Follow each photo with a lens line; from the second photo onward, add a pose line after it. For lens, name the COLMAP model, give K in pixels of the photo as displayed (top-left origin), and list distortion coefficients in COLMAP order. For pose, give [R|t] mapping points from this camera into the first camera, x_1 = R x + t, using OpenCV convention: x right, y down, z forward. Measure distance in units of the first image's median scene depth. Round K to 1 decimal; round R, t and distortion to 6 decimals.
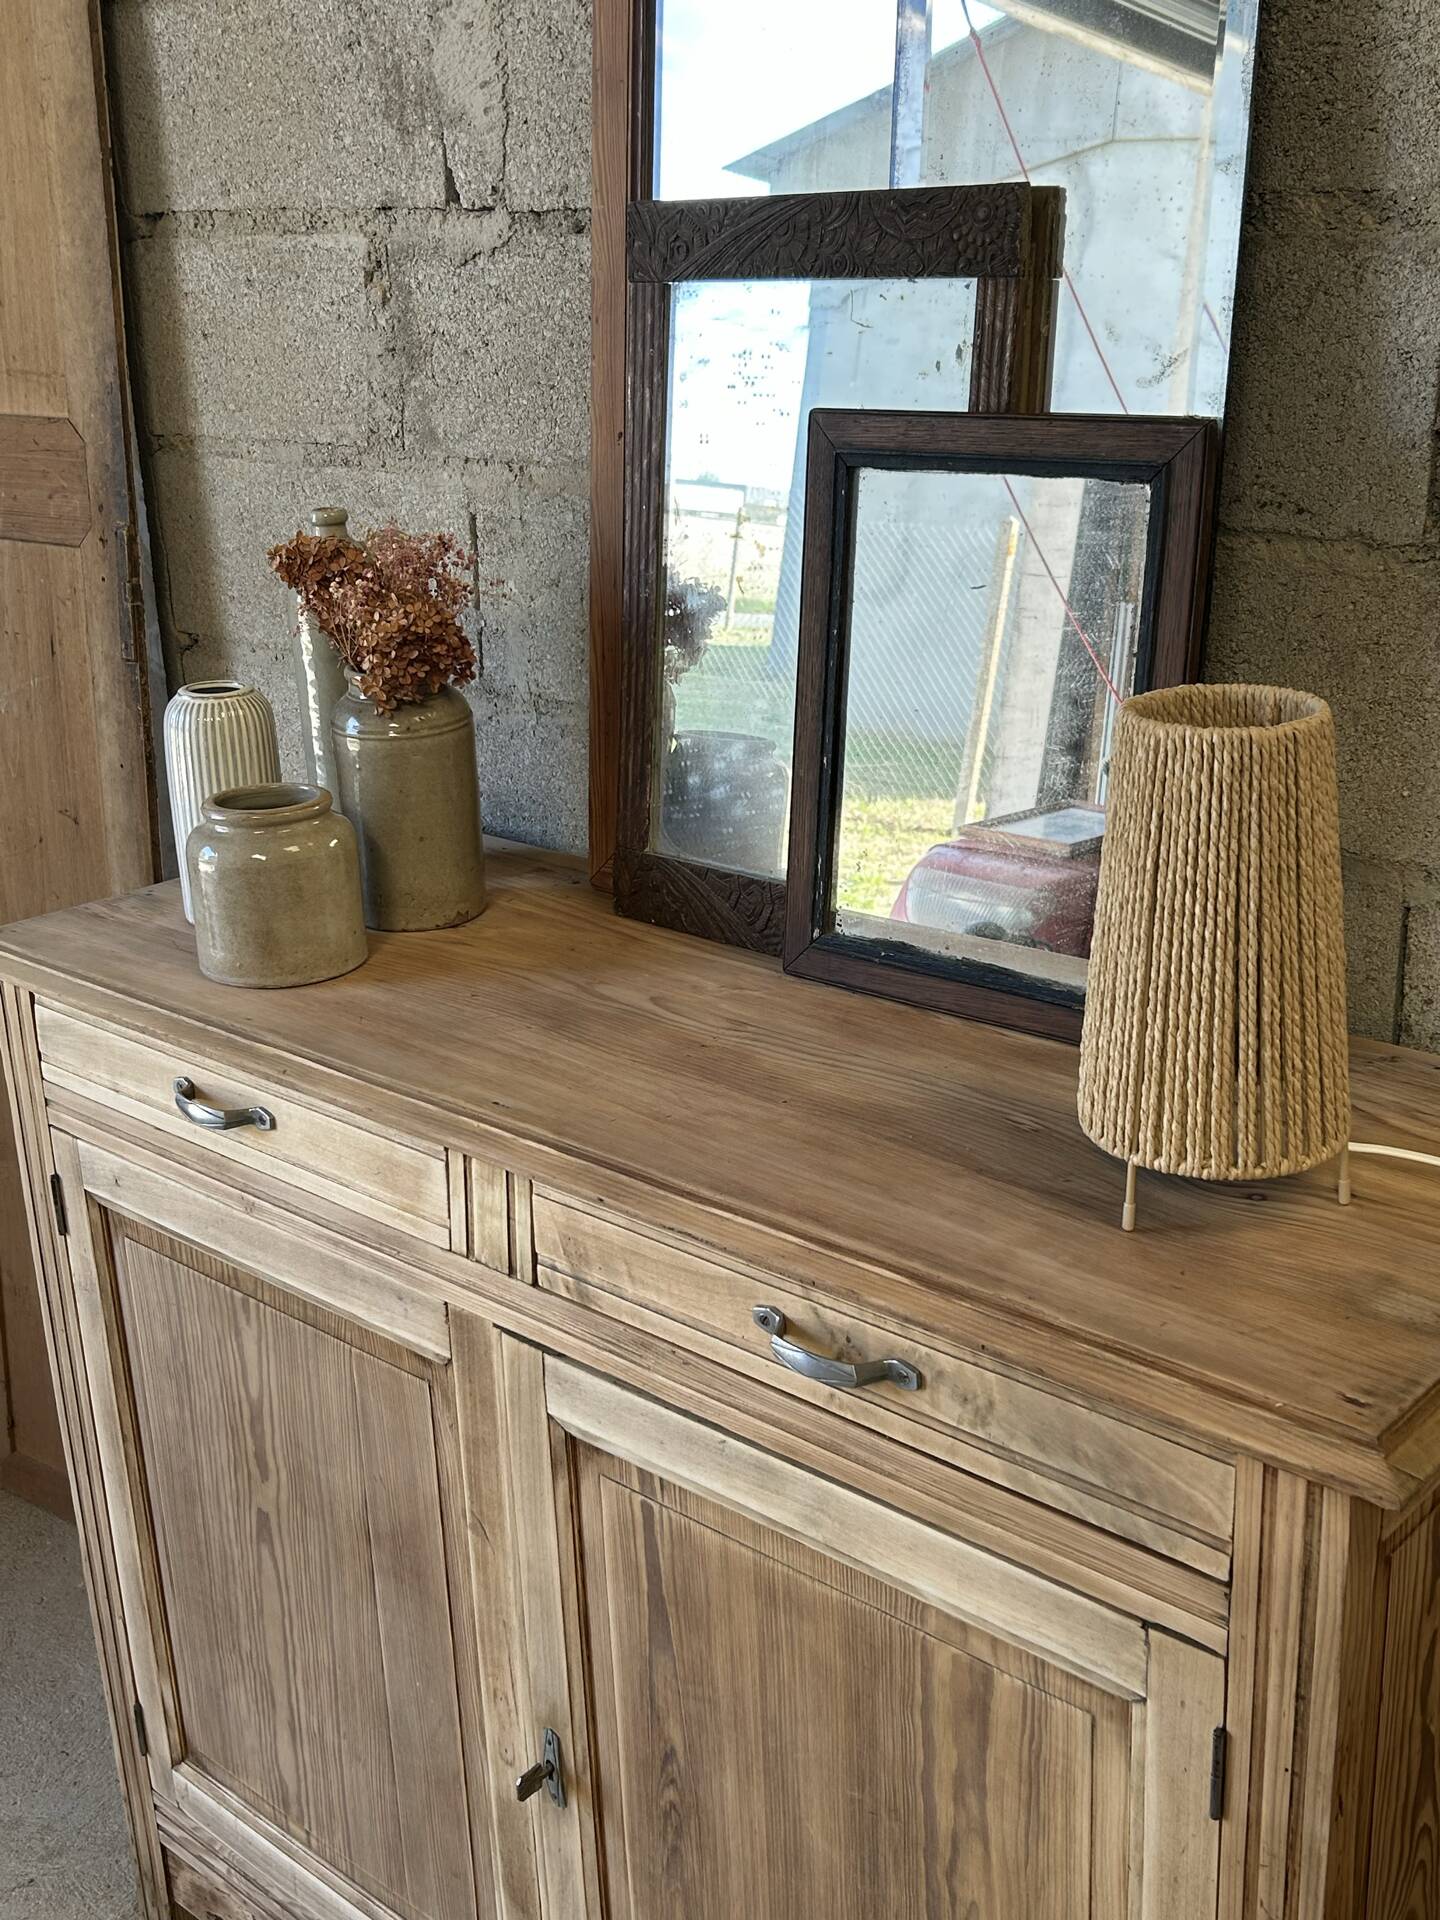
lens RADIAL K [[2128.2, 0, 709.0], [0, 2128.2, 955.9], [0, 0, 1]] dist [0.032133, 0.000000]
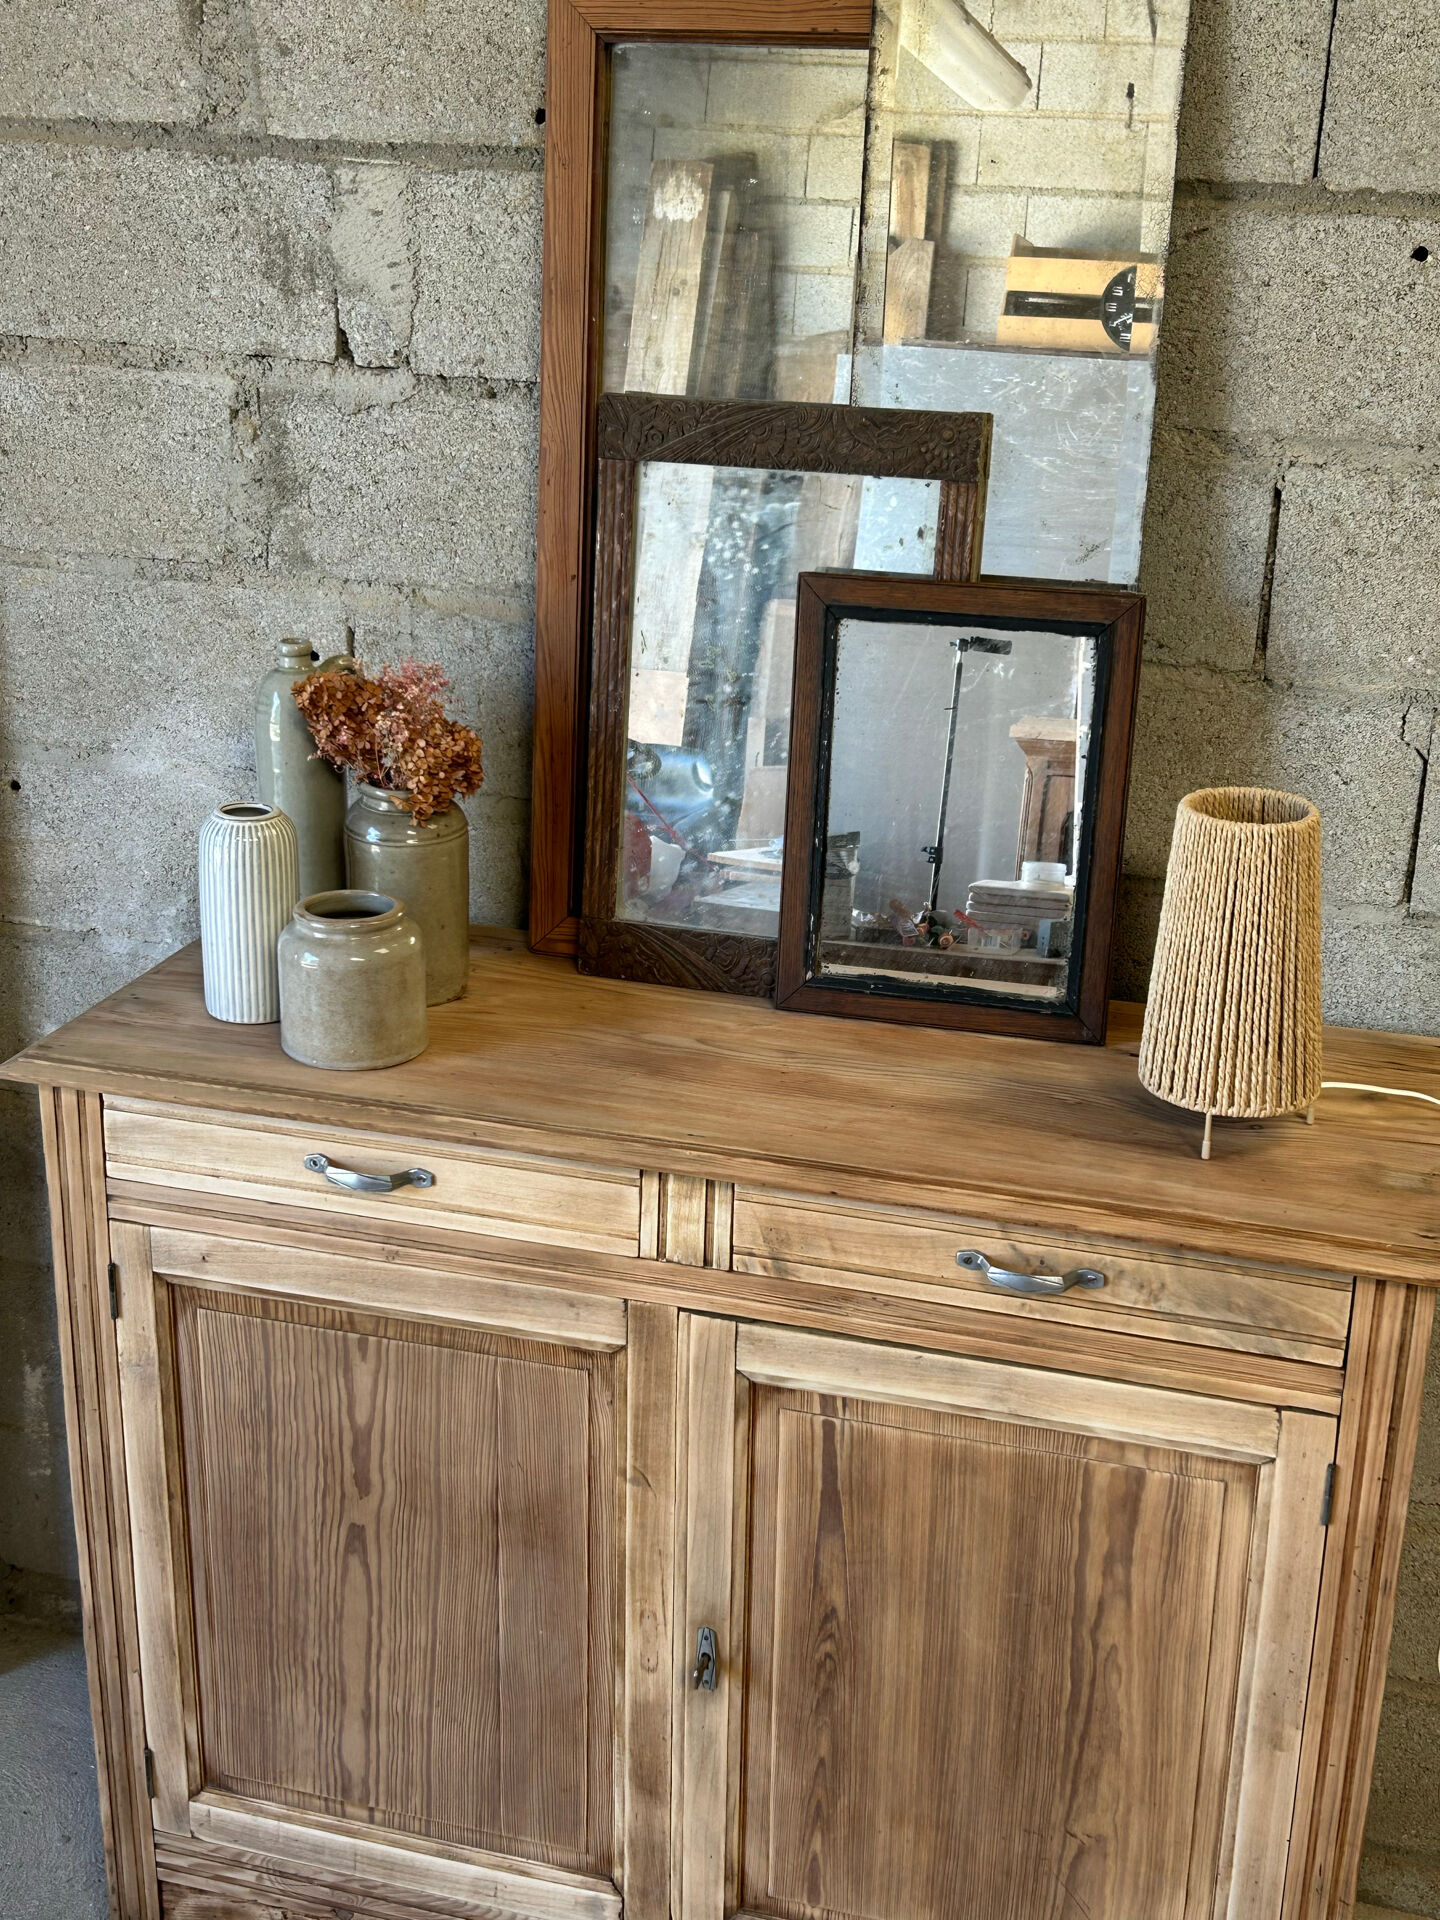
lens RADIAL K [[2394.8, 0, 747.2], [0, 2394.8, 975.9], [0, 0, 1]] dist [0.072827, 0.000000]
pose [[0.897210, -0.099753, 0.430191, -0.635855], [0.091690, 0.995004, 0.039492, -0.074653], [-0.431981, 0.004012, 0.901874, -0.295600]]
